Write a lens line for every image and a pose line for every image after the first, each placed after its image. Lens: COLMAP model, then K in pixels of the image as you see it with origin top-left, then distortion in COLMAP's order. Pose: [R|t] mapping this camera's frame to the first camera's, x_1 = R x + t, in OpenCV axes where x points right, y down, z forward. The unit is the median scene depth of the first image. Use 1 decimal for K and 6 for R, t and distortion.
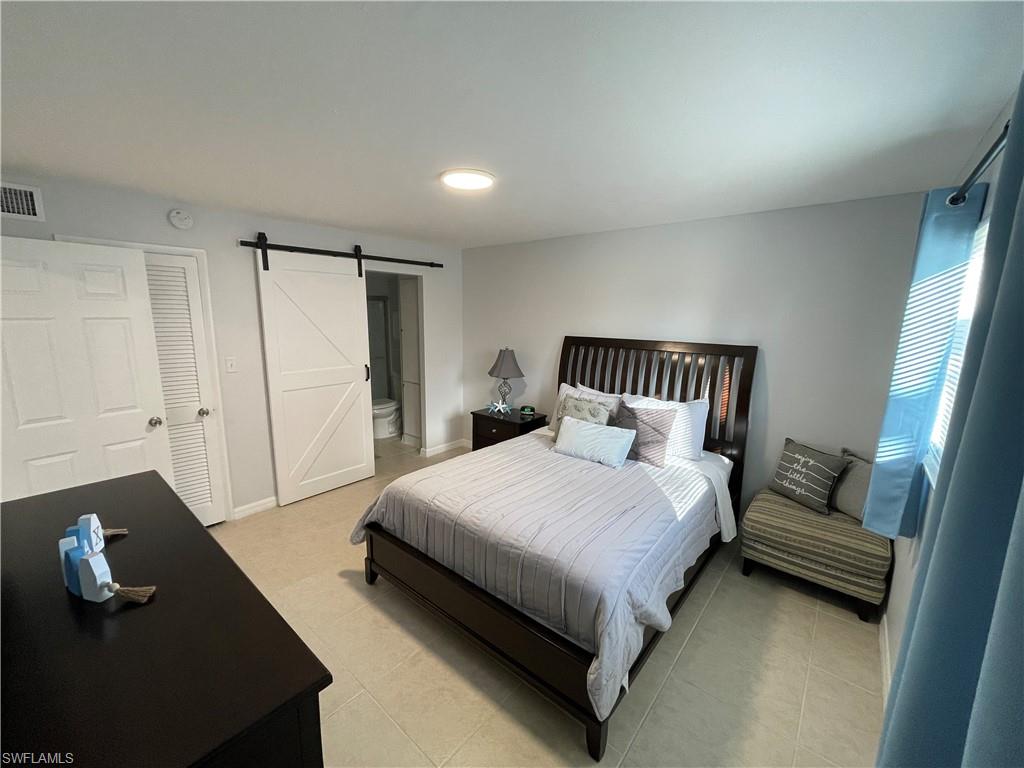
lens RADIAL K [[410.9, 0, 509.6], [0, 410.9, 385.3], [0, 0, 1]] dist [0.002219, 0.001176]
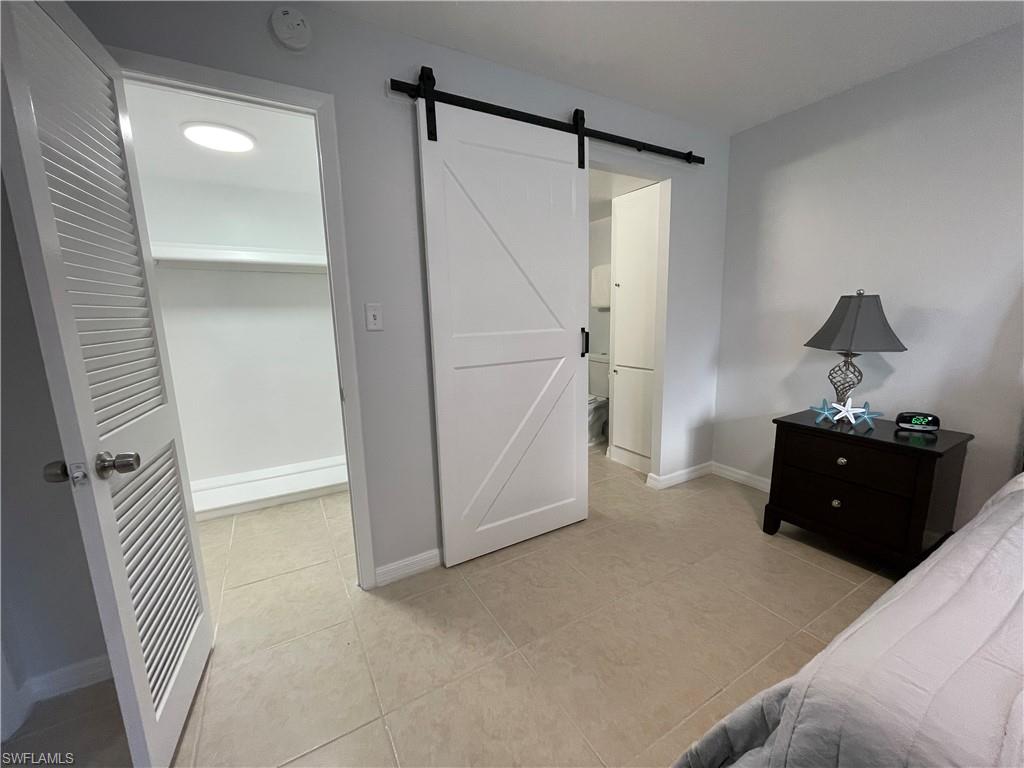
lens RADIAL K [[410.9, 0, 509.6], [0, 410.9, 385.3], [0, 0, 1]] dist [0.002219, 0.001176]
pose [[0.936008, 0.021929, -0.351294, -0.242910], [-0.022374, 0.999746, 0.002792, 0.030440], [0.351266, 0.005246, 0.936261, 0.430318]]
